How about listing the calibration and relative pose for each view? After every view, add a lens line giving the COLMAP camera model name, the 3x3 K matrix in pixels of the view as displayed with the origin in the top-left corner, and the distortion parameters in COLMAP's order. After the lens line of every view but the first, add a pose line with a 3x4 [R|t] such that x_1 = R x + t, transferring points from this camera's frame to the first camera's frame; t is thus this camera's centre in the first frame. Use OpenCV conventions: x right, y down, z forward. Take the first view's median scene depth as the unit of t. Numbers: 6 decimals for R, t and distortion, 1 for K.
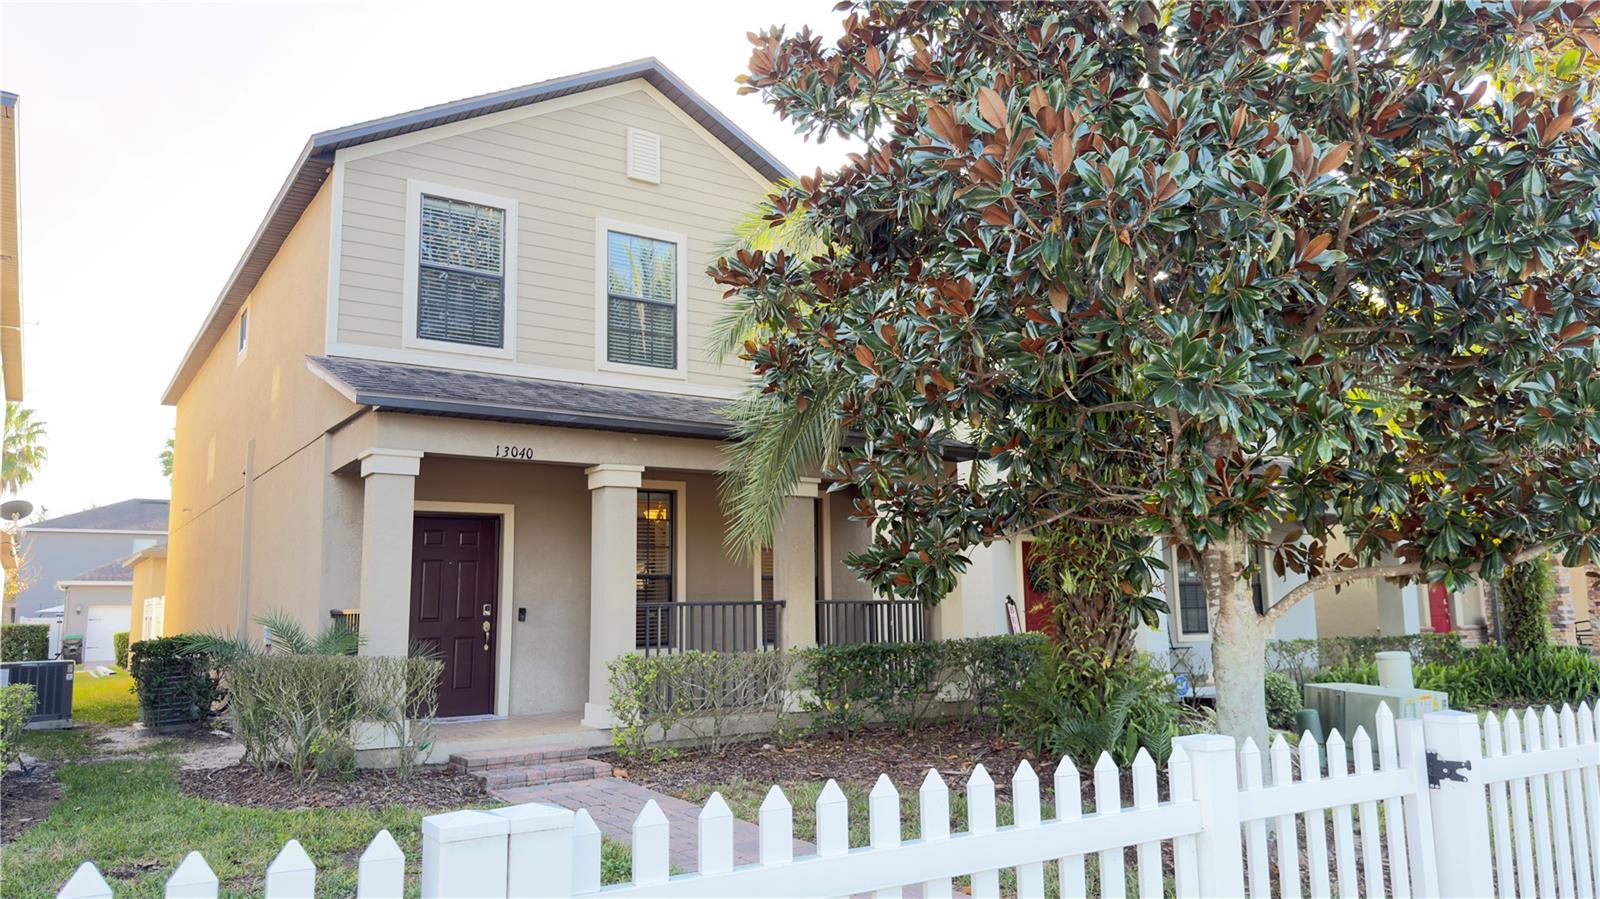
lens RADIAL K [[1138.4, 0, 800.0], [0, 1138.4, 449.5], [0, 0, 1]] dist [0.001545, 0.000062]
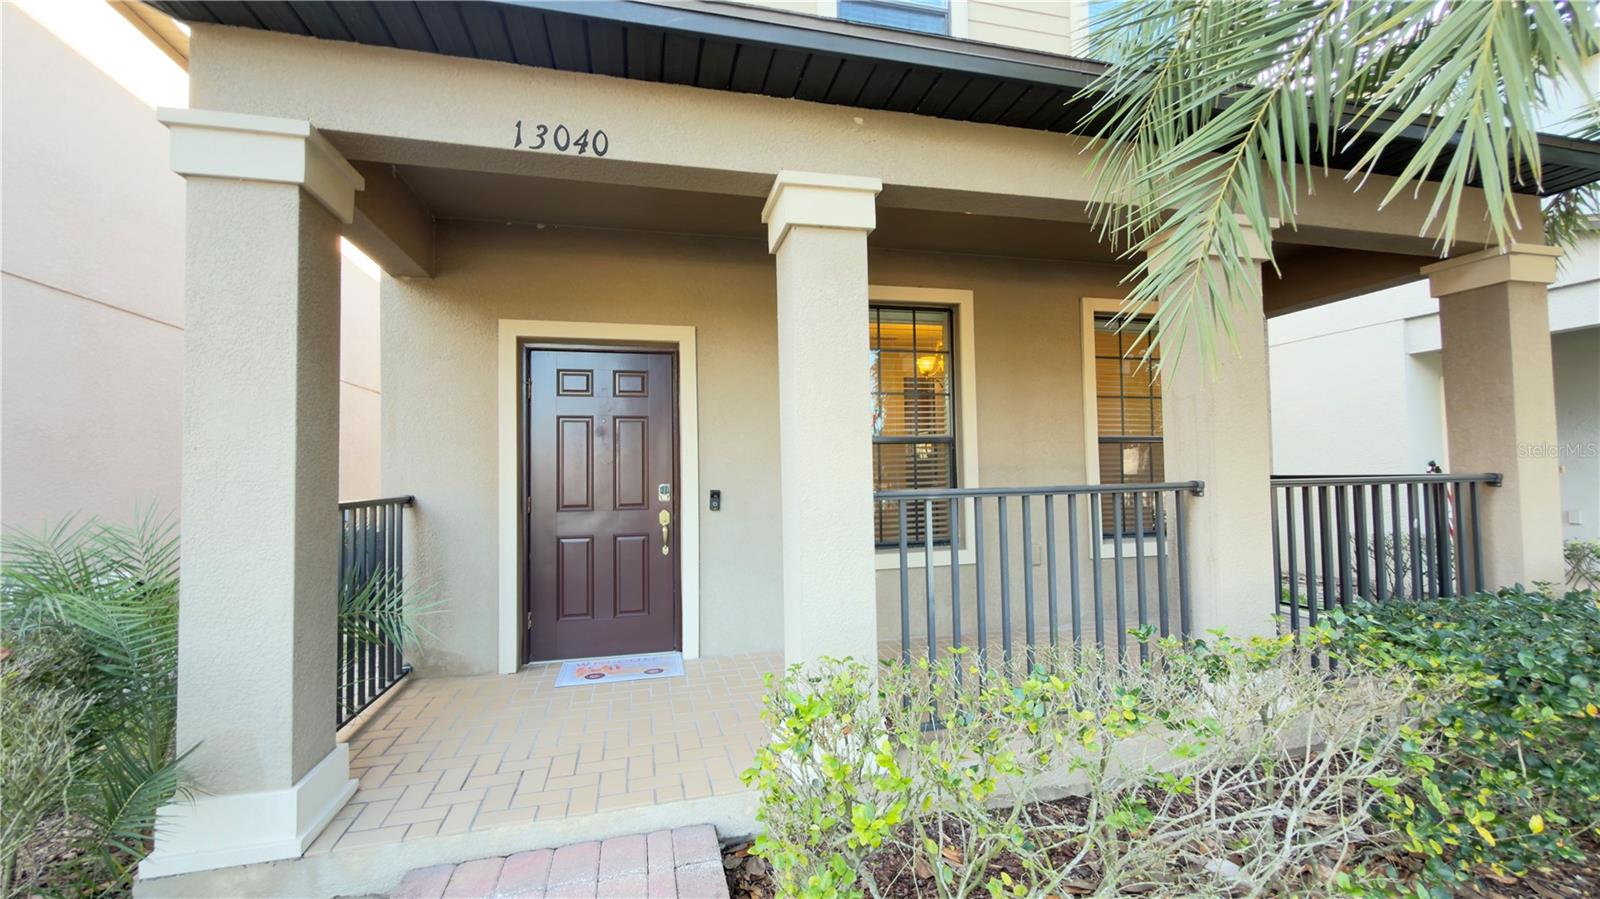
lens RADIAL K [[638.0, 0, 800.0], [0, 638.0, 449.5], [0, 0, 1]] dist [0.000953, -0.000482]
pose [[0.939708, -0.010959, -0.341802, -0.078702], [0.050388, 0.993014, 0.106694, 0.081912], [0.338245, -0.117484, 0.933696, 0.691644]]
